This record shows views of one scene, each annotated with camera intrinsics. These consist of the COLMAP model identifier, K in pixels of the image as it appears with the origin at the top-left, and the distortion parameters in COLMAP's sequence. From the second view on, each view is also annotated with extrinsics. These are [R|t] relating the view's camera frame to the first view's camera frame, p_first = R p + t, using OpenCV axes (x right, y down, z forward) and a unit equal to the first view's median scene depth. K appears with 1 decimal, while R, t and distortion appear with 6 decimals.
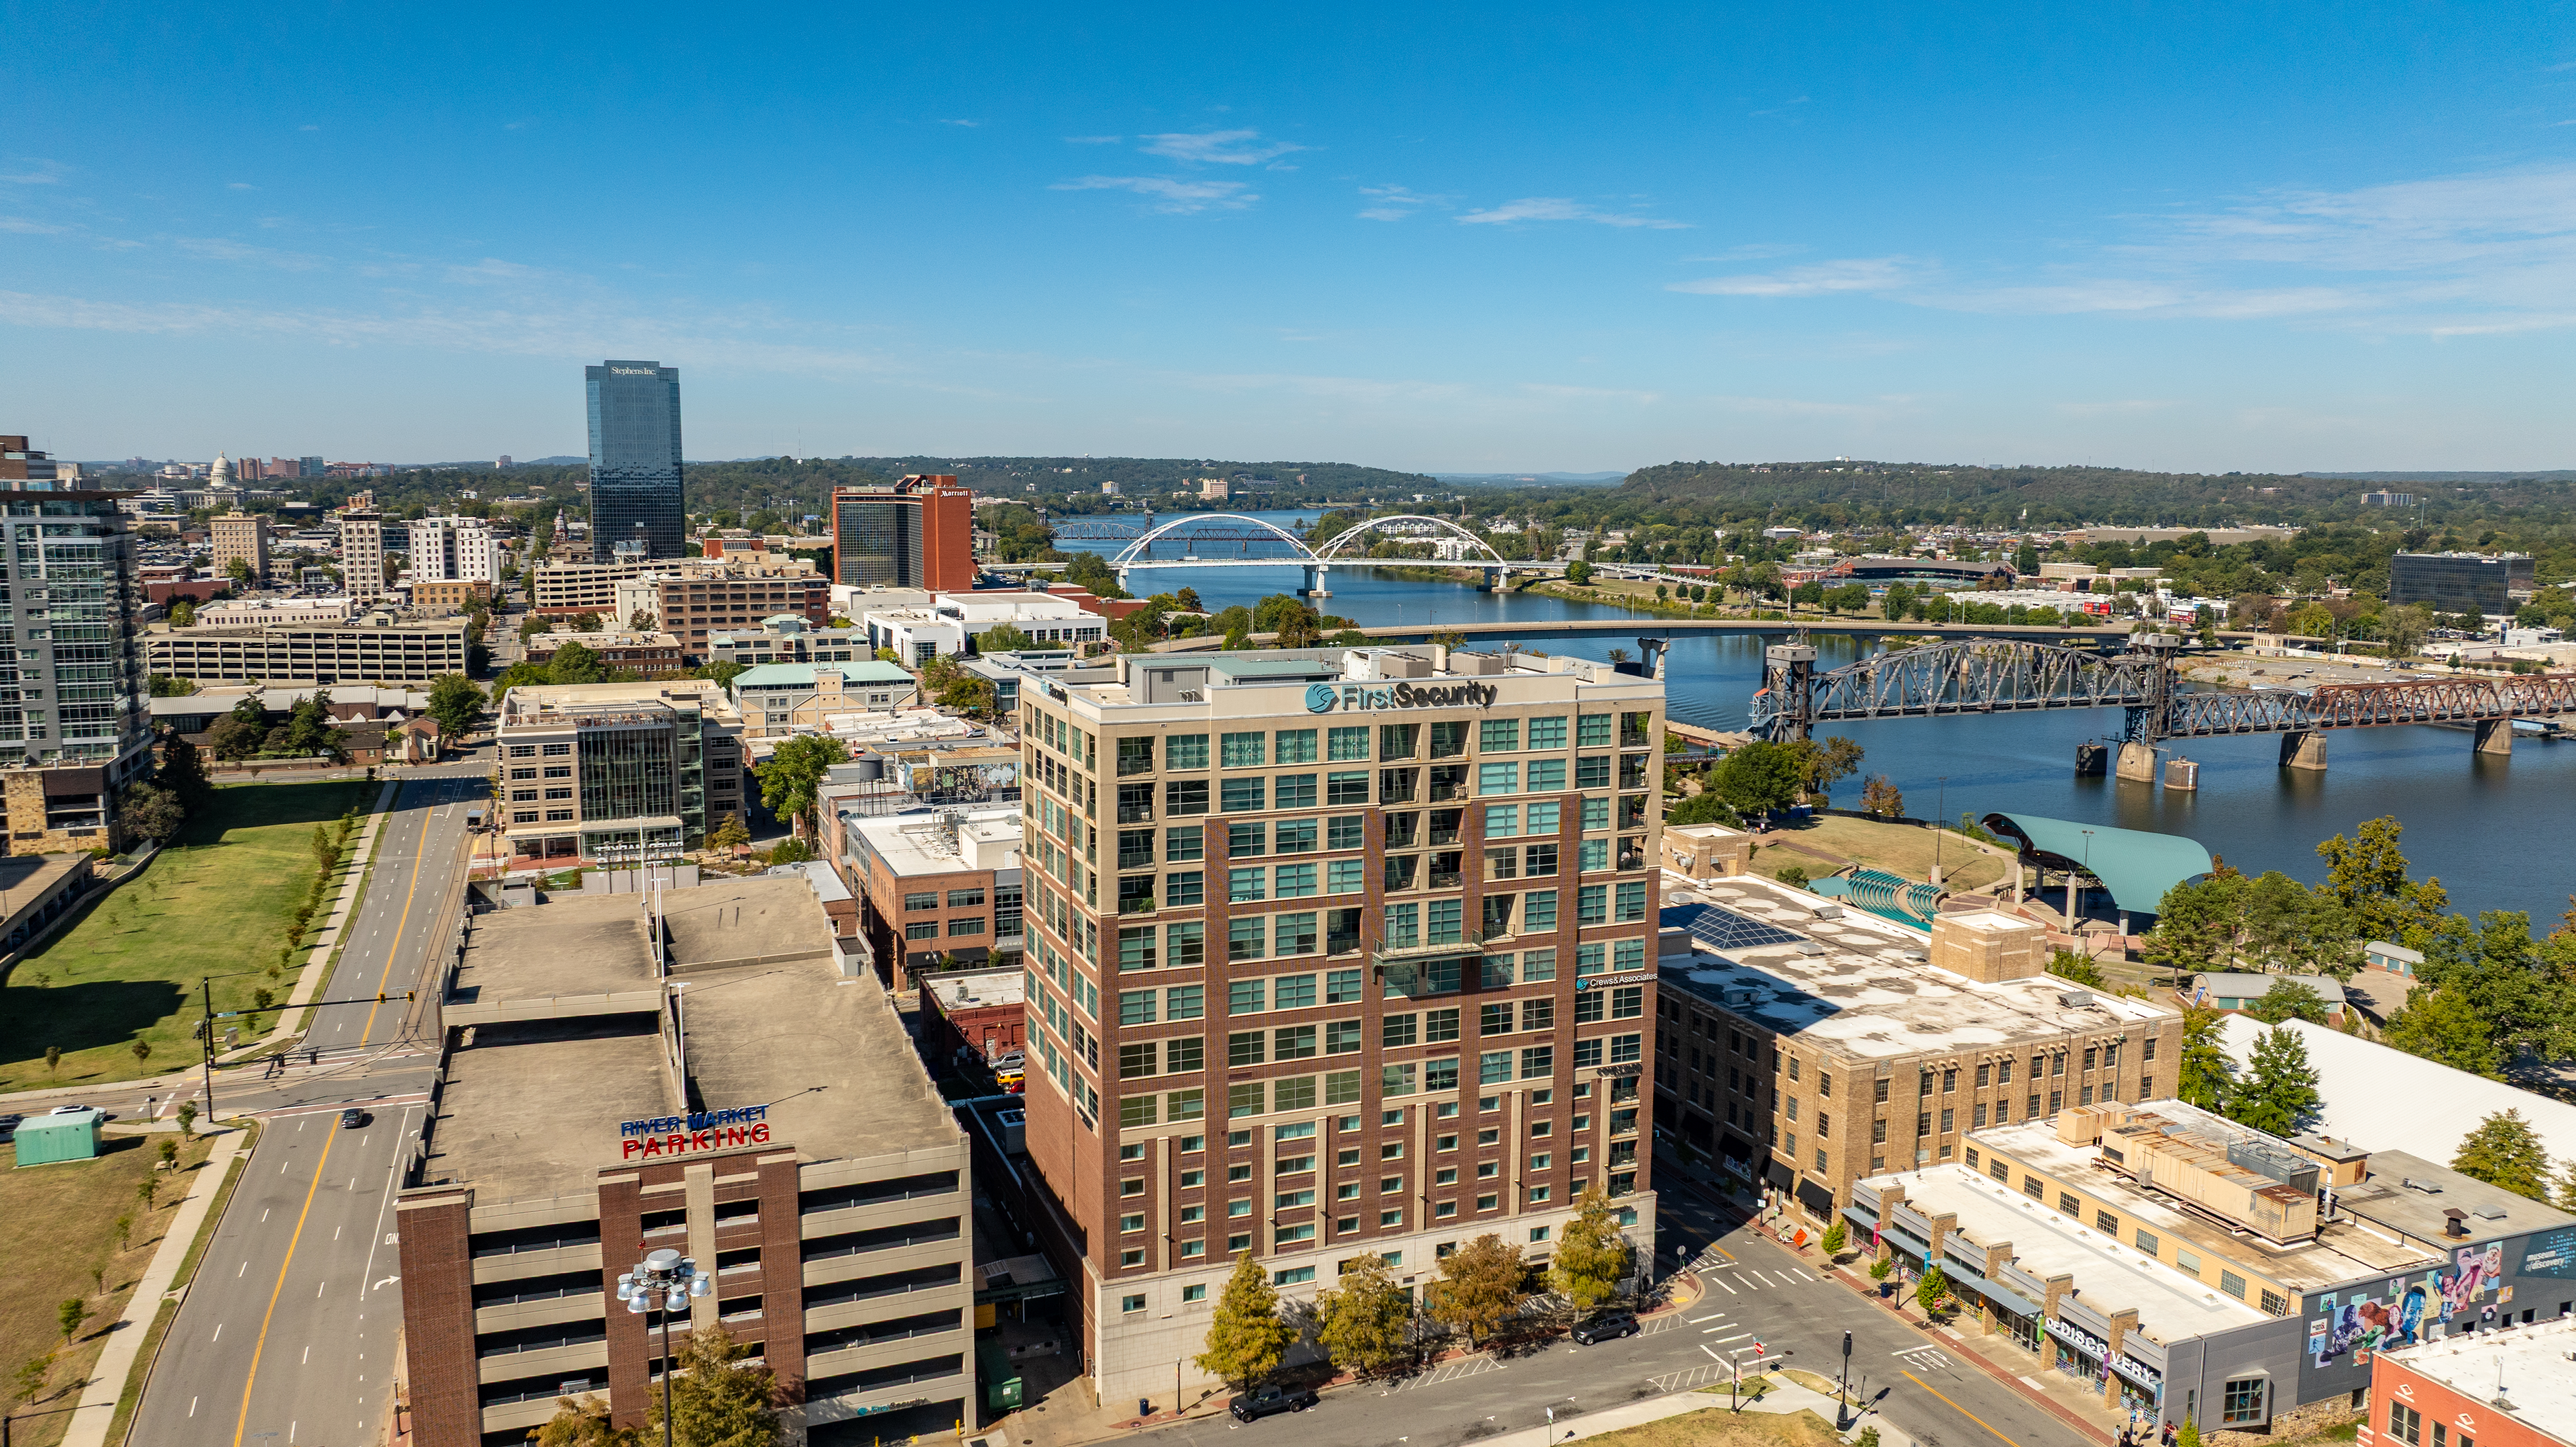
lens RADIAL K [[1834.7, 0, 1289.9], [0, 1834.7, 740.0], [0, 0, 1]] dist [-0.019461, -0.001782]
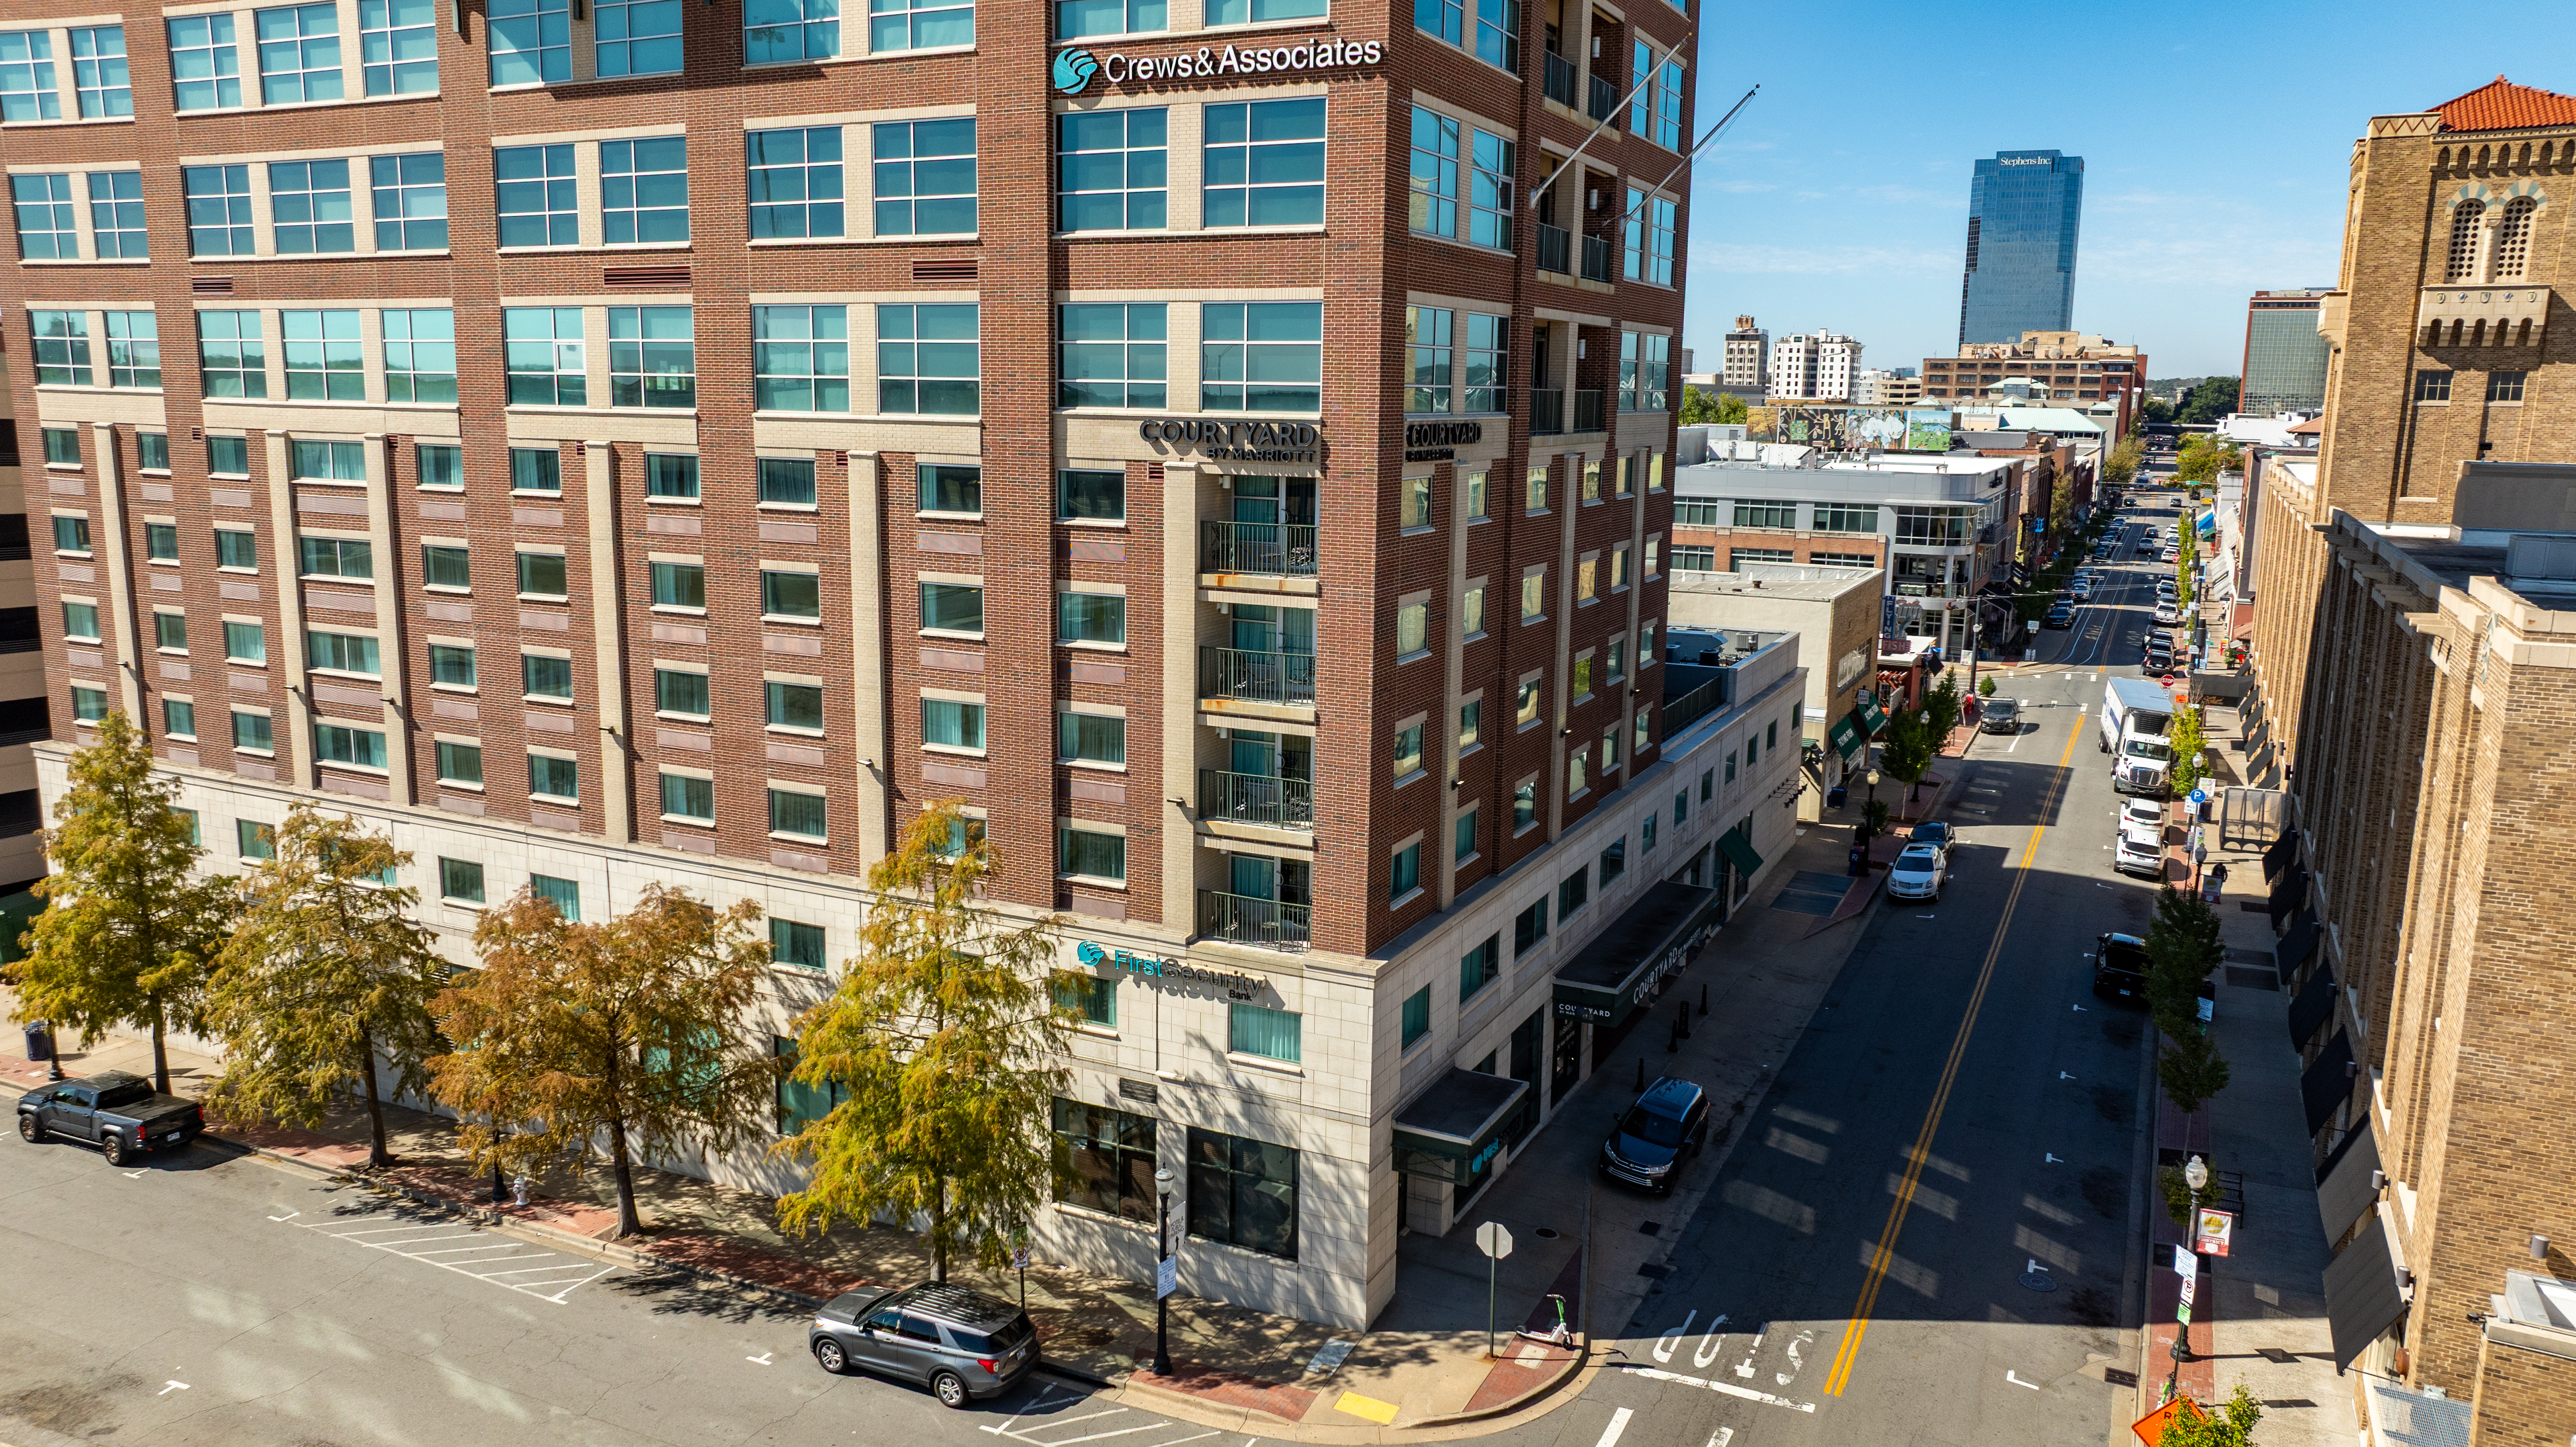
lens RADIAL K [[1812.9, 0, 1245.3], [0, 1812.9, 726.1], [0, 0, 1]] dist [-0.013942, -0.001986]
pose [[0.662844, 0.143851, -0.734809, 0.386230], [-0.119004, 0.989137, 0.086291, 0.203924], [0.739240, 0.030248, 0.672763, 0.856350]]
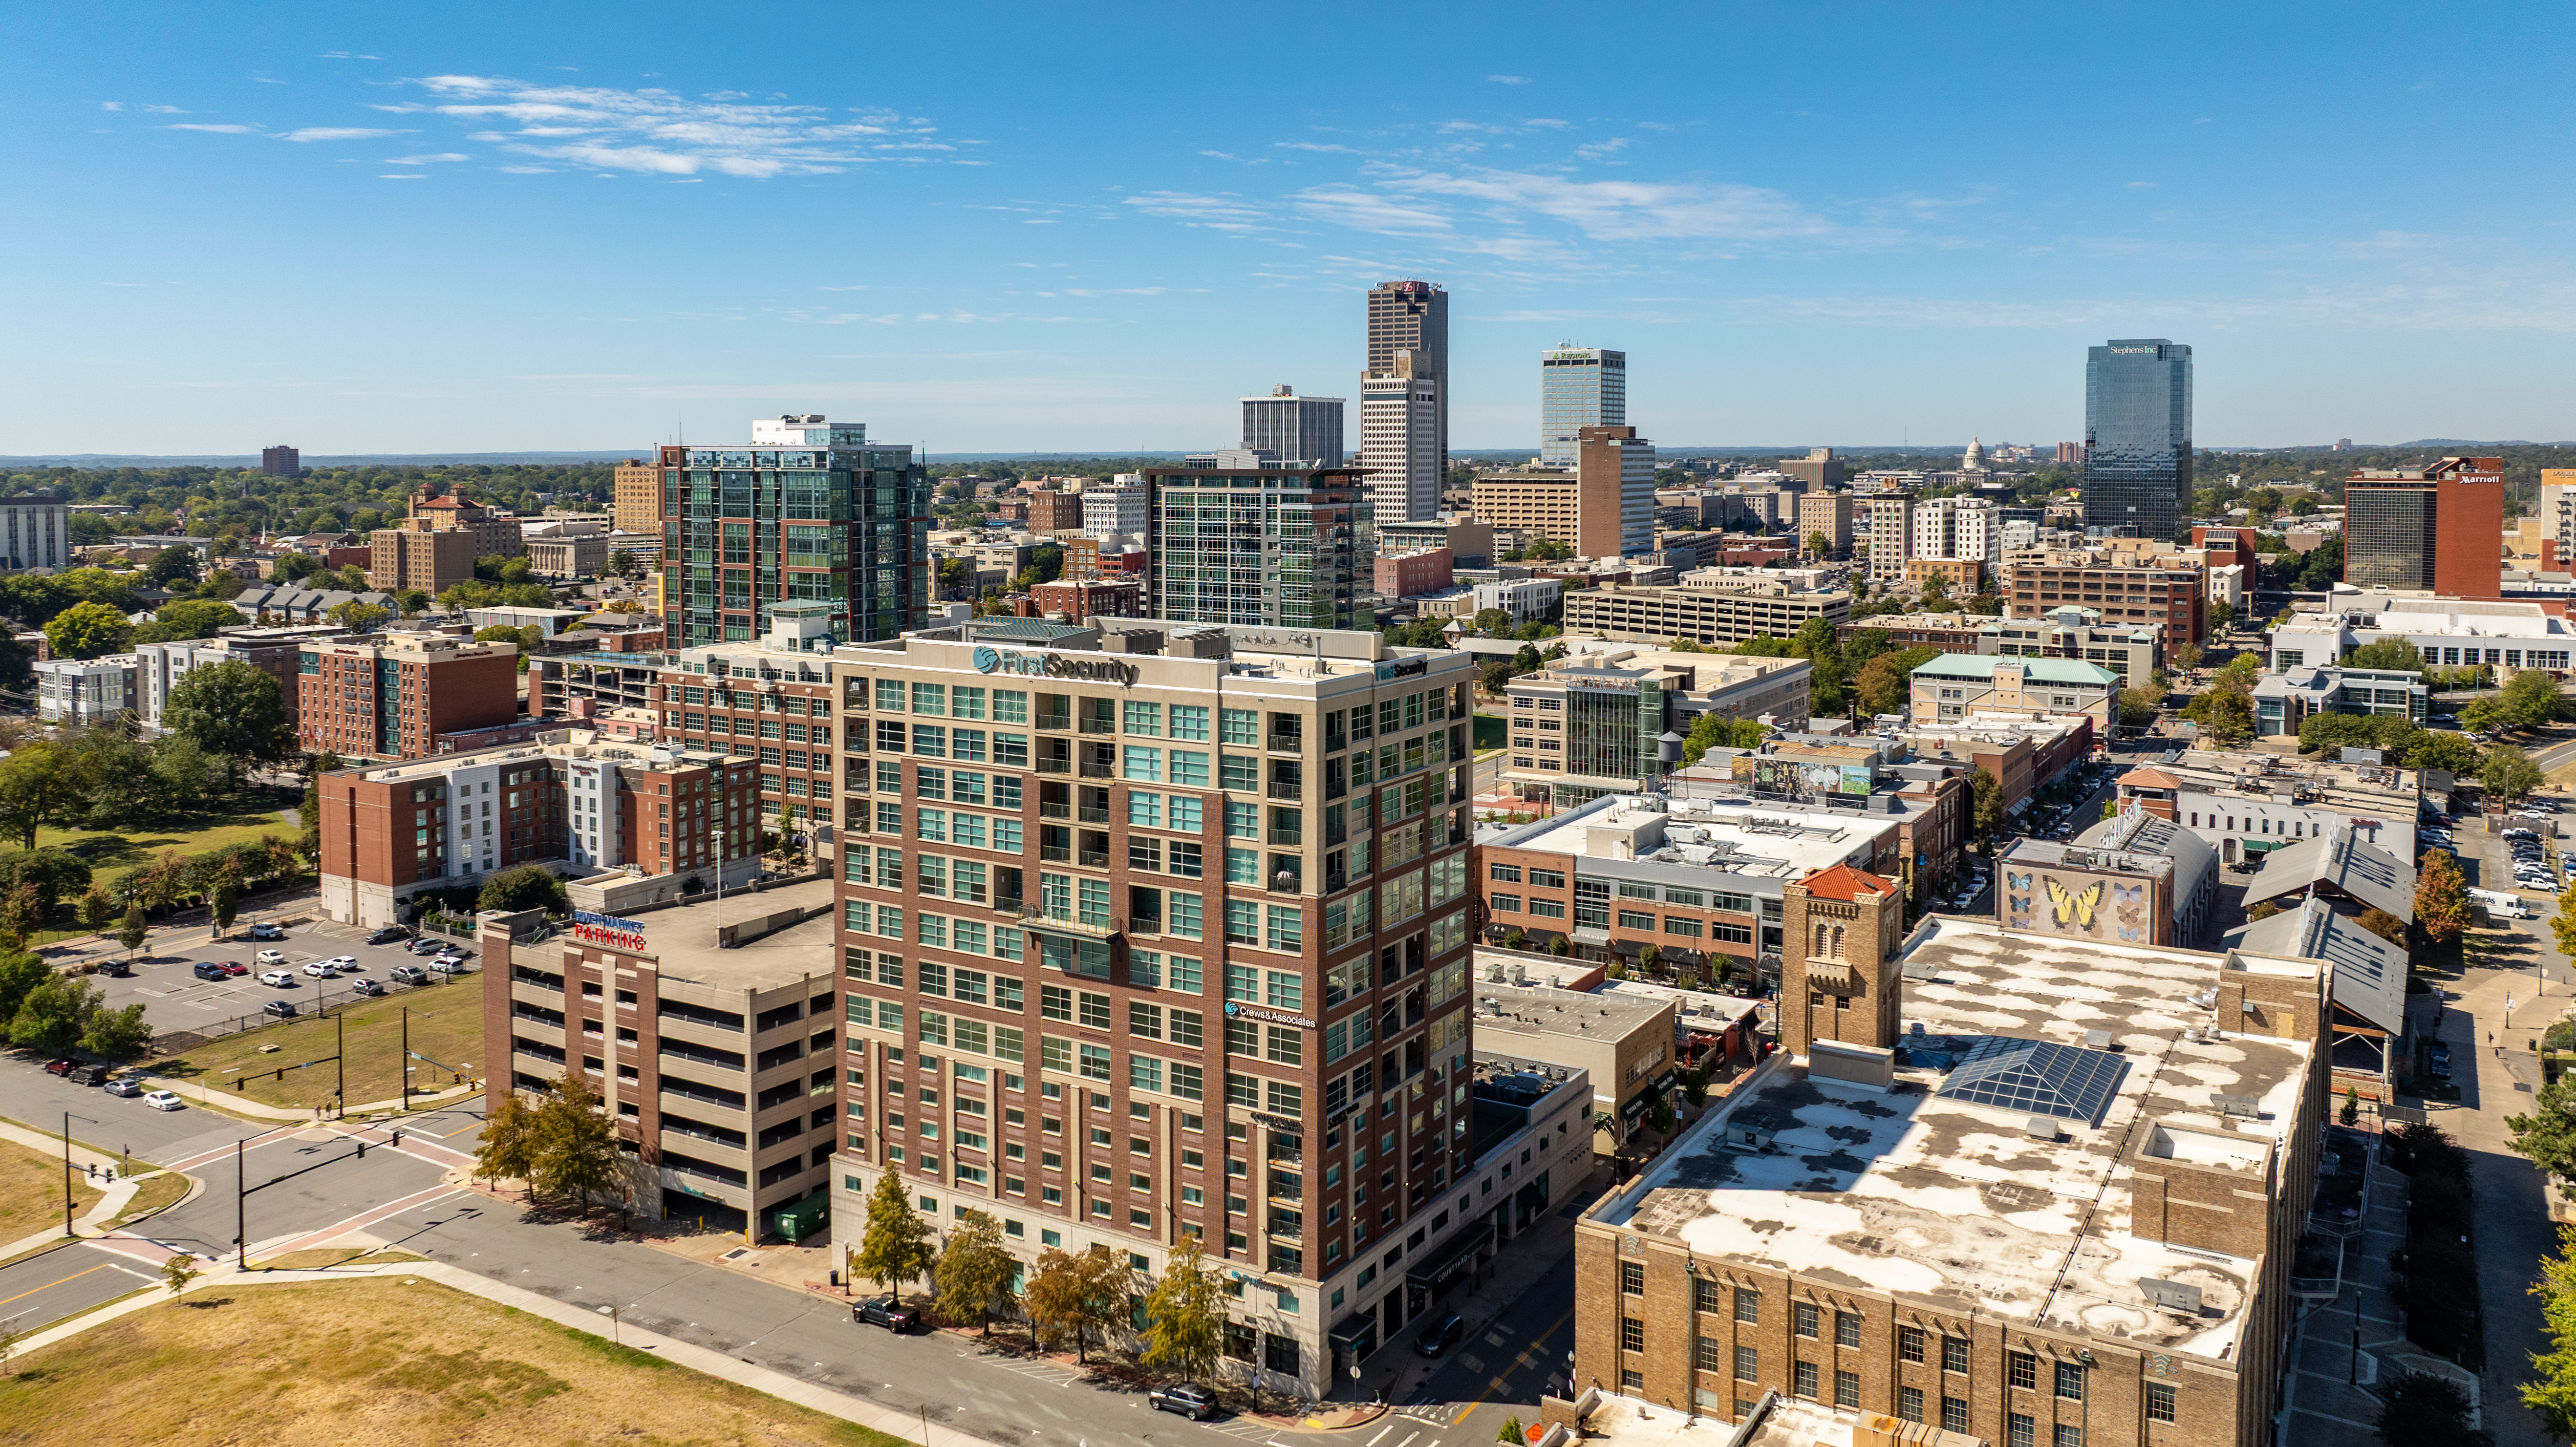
lens RADIAL K [[1871.0, 0, 1301.2], [0, 1871.0, 536.1], [0, 0, 1]] dist [-0.010644, -0.002510]
pose [[0.602532, 0.030664, -0.797506, 0.918137], [-0.112255, 0.992584, -0.046646, -0.059434], [0.790161, 0.117629, 0.601506, 0.452583]]
